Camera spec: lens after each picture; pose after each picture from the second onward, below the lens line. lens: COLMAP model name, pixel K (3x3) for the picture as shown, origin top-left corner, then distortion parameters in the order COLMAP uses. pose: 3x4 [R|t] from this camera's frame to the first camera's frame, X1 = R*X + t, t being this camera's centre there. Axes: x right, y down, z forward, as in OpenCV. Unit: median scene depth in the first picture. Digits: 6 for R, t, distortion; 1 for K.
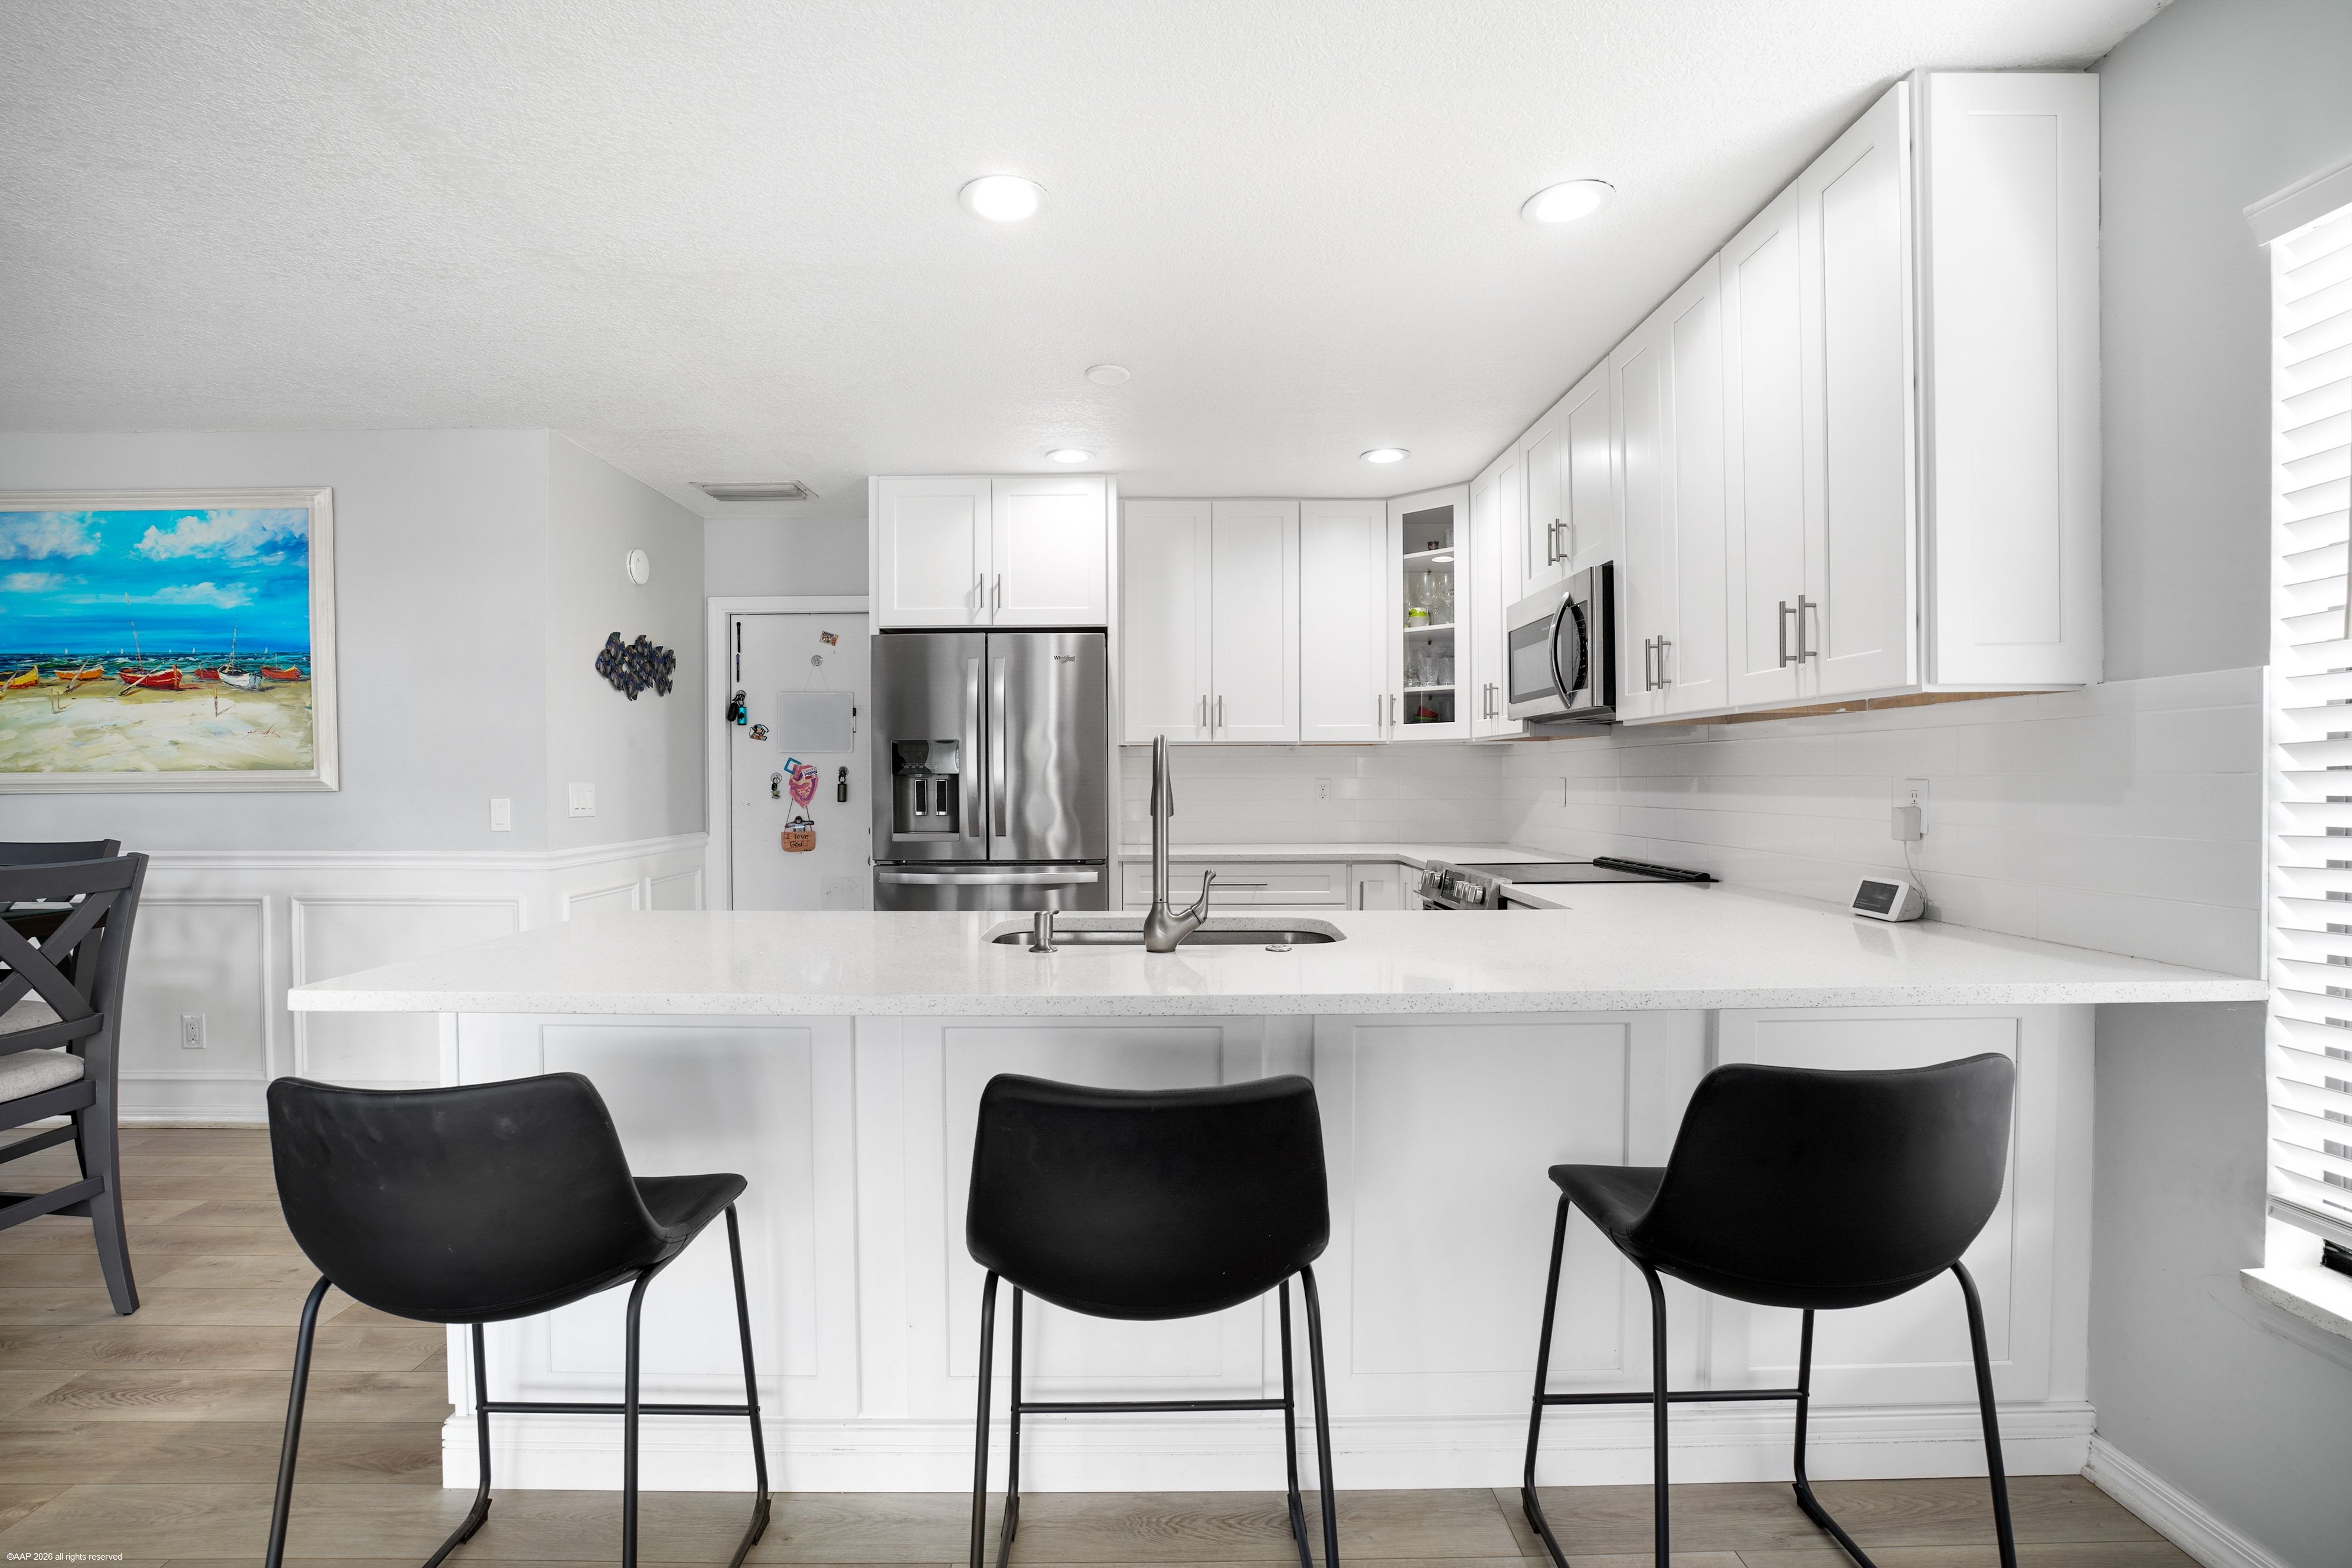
lens RADIAL K [[1085.6, 0, 1159.8], [0, 1085.6, 797.6], [0, 0, 1]] dist [-0.052622, 0.017712]
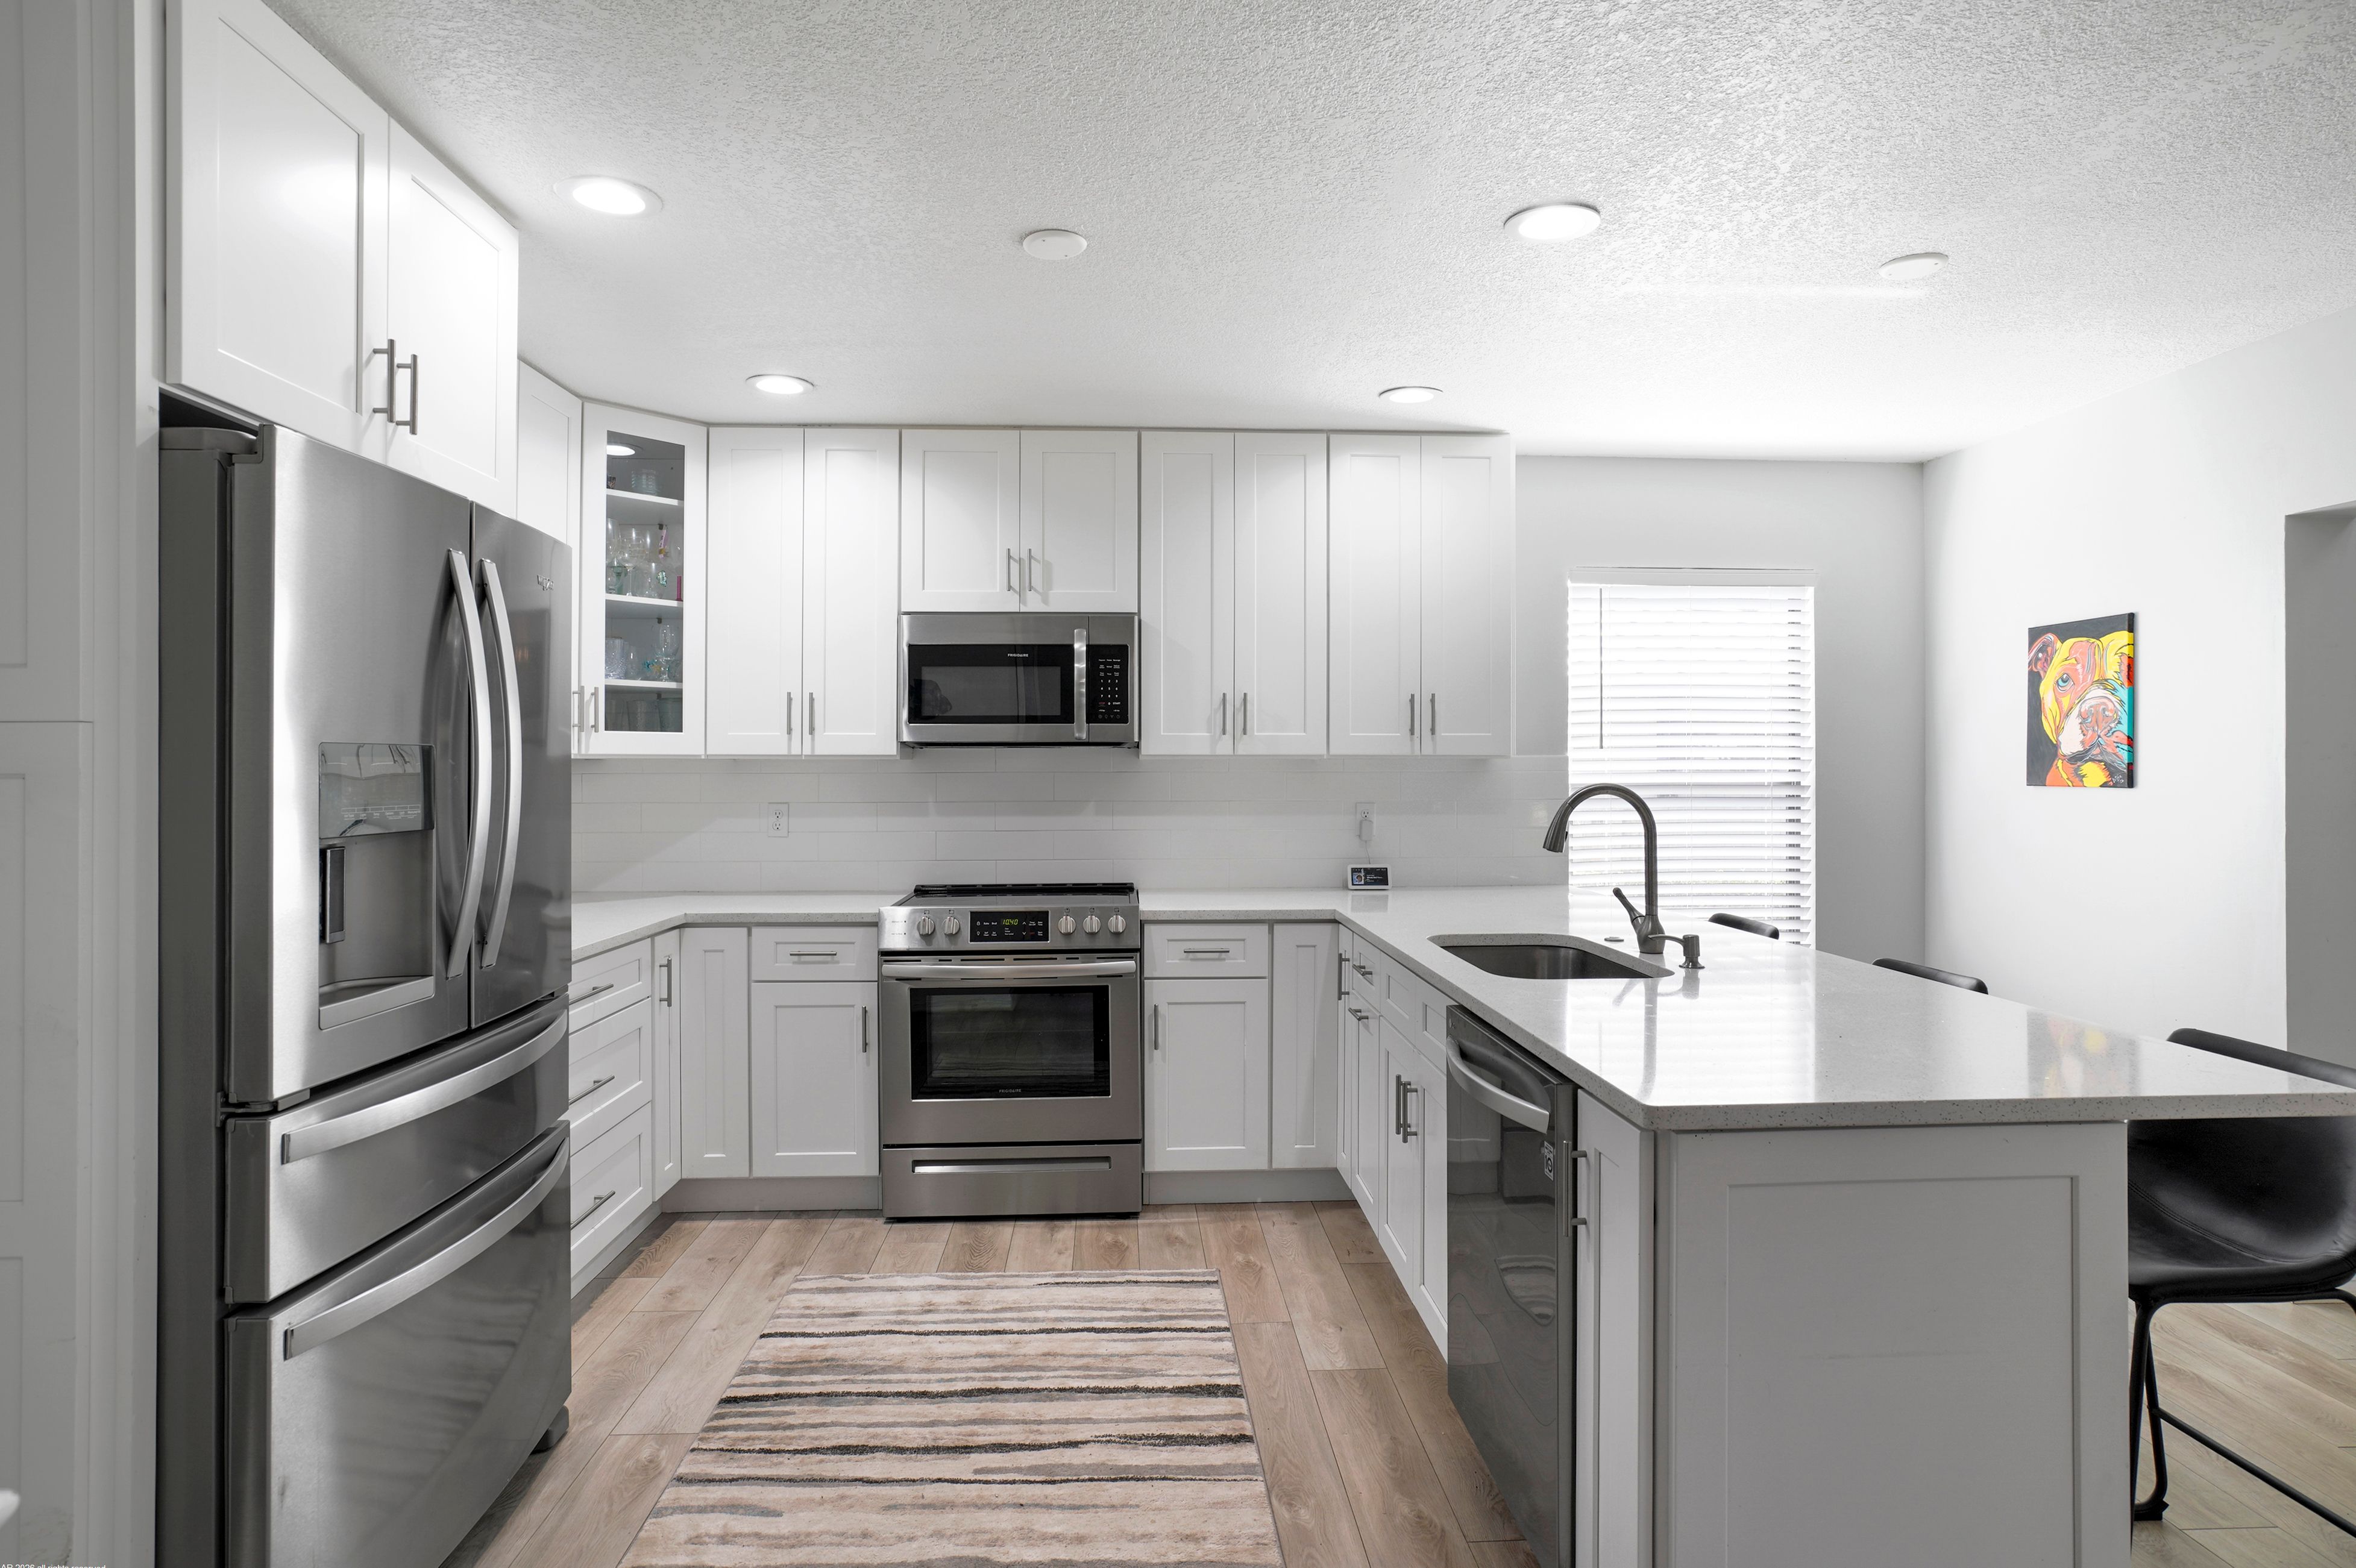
lens RADIAL K [[1240.4, 0, 1169.7], [0, 1240.4, 783.9], [0, 0, 1]] dist [-0.037954, 0.022951]
pose [[-0.047369, -0.011252, 0.998814, -0.747952], [0.018531, 0.999755, 0.012141, -0.046683], [-0.998706, 0.019084, -0.047149, 0.859853]]
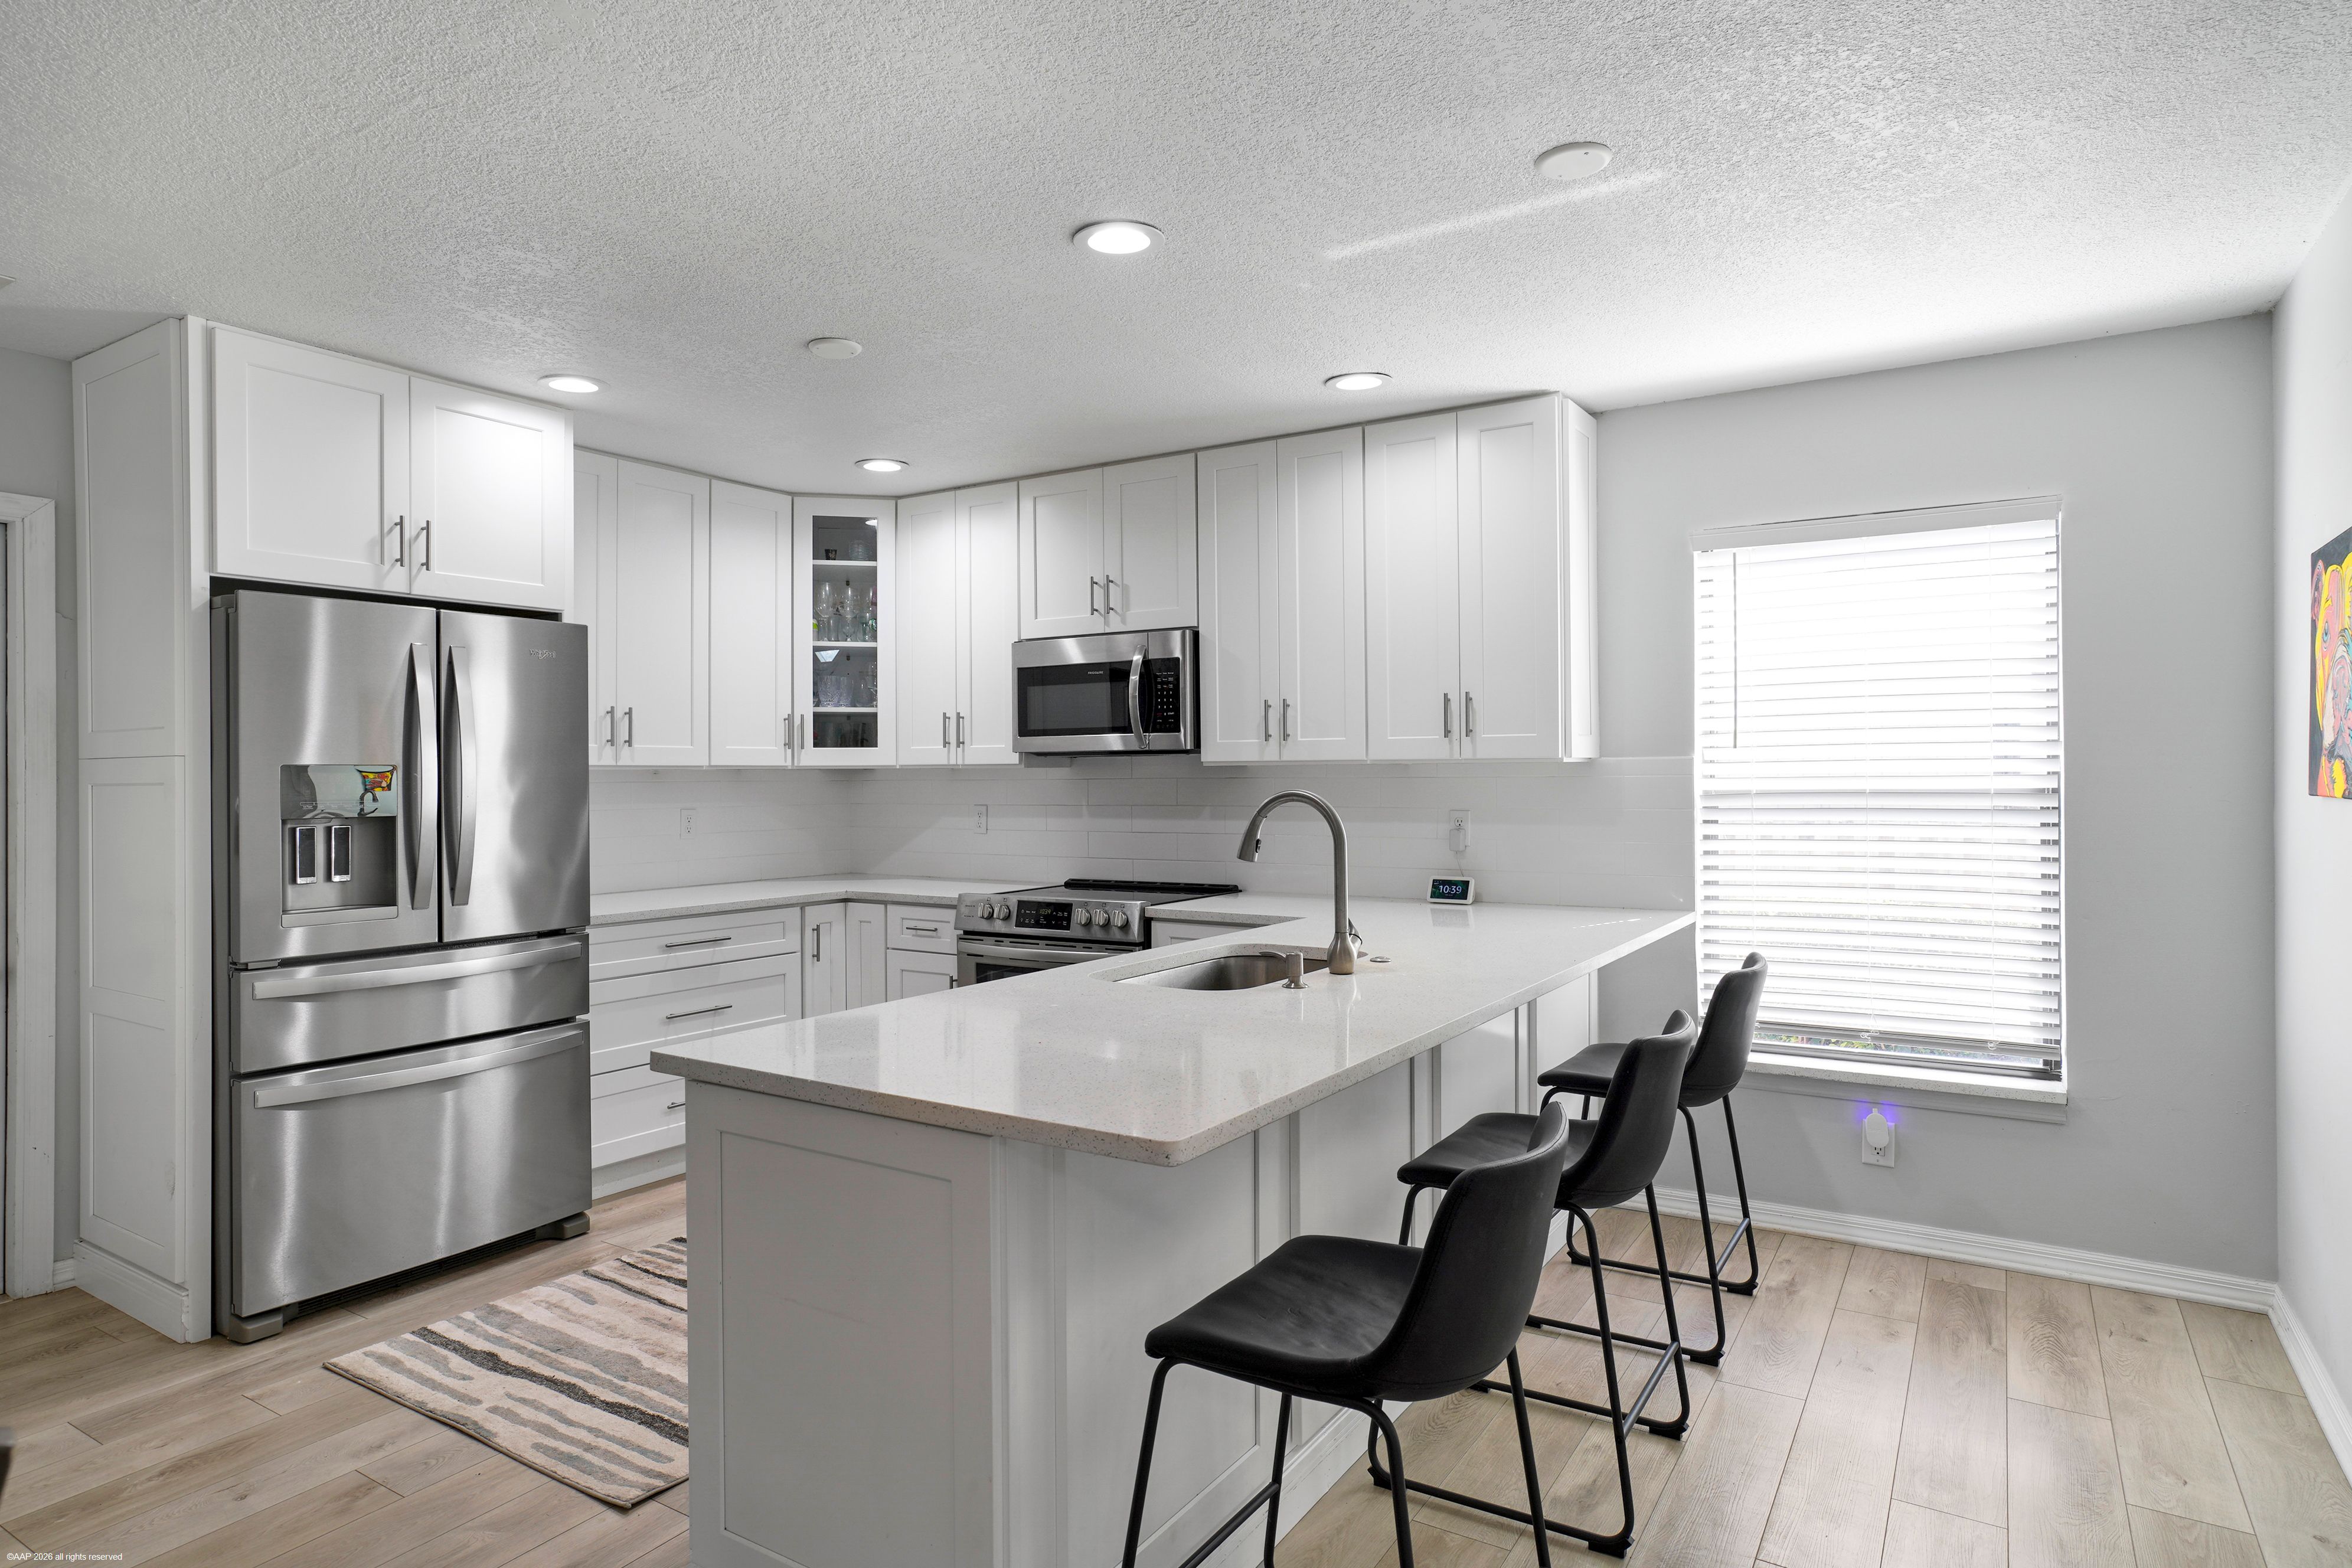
lens RADIAL K [[1330.1, 0, 1183.3], [0, 1330.1, 785.6], [0, 0, 1]] dist [-0.026105, 0.012434]
pose [[0.532049, -0.006632, 0.846687, -0.698737], [0.018818, 0.999815, -0.003993, -0.032728], [-0.846504, 0.018057, 0.532076, 0.192720]]
